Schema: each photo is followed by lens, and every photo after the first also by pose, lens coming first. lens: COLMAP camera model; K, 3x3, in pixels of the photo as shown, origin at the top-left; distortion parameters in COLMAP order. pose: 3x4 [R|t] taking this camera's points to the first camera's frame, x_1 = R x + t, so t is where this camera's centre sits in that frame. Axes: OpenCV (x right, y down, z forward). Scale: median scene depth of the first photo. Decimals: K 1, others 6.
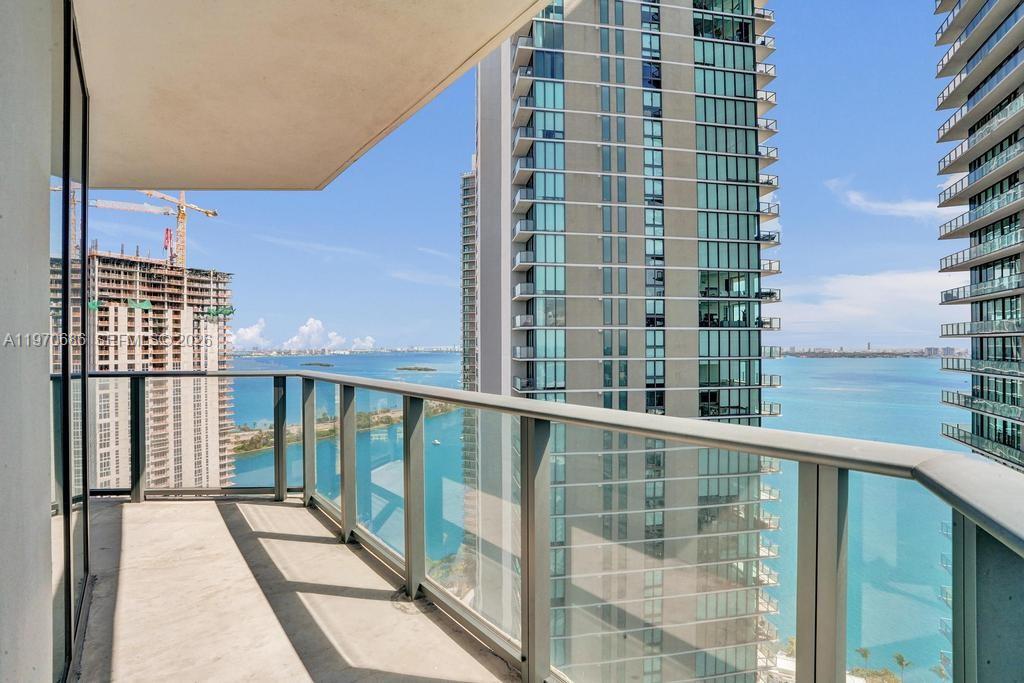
lens RADIAL K [[478.9, 0, 513.2], [0, 478.9, 343.7], [0, 0, 1]] dist [-0.042202, 0.002133]
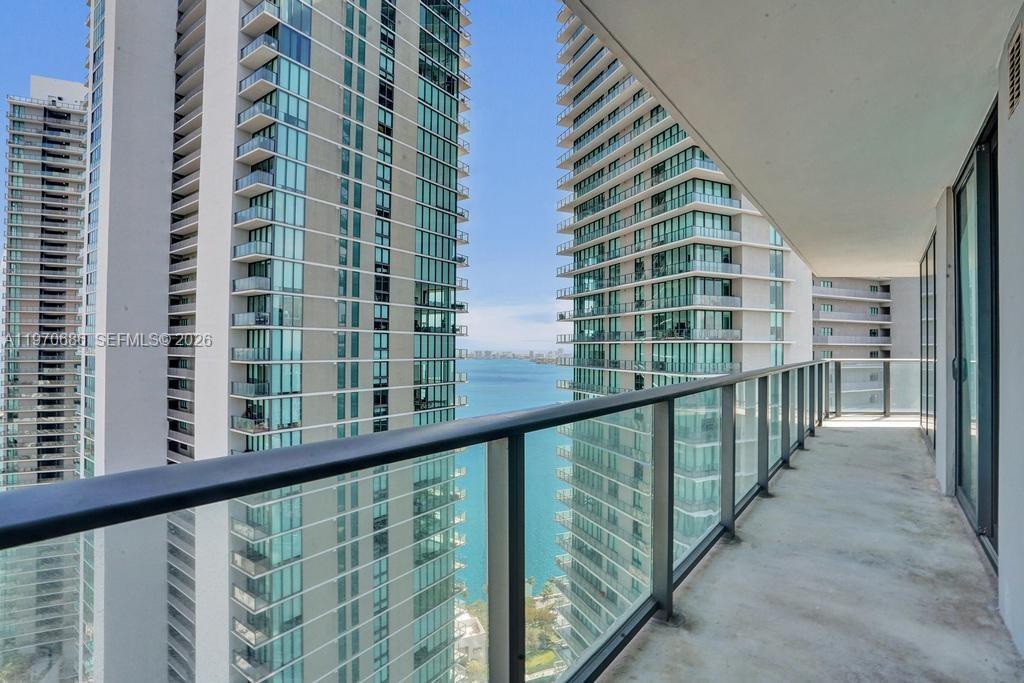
lens RADIAL K [[489.1, 0, 505.2], [0, 489.1, 342.1], [0, 0, 1]] dist [-0.061986, 0.024408]
pose [[0.696332, 0.014997, 0.717563, -0.288367], [-0.009629, 0.999887, -0.011554, 0.001006], [-0.717655, 0.001136, 0.696398, 0.044460]]
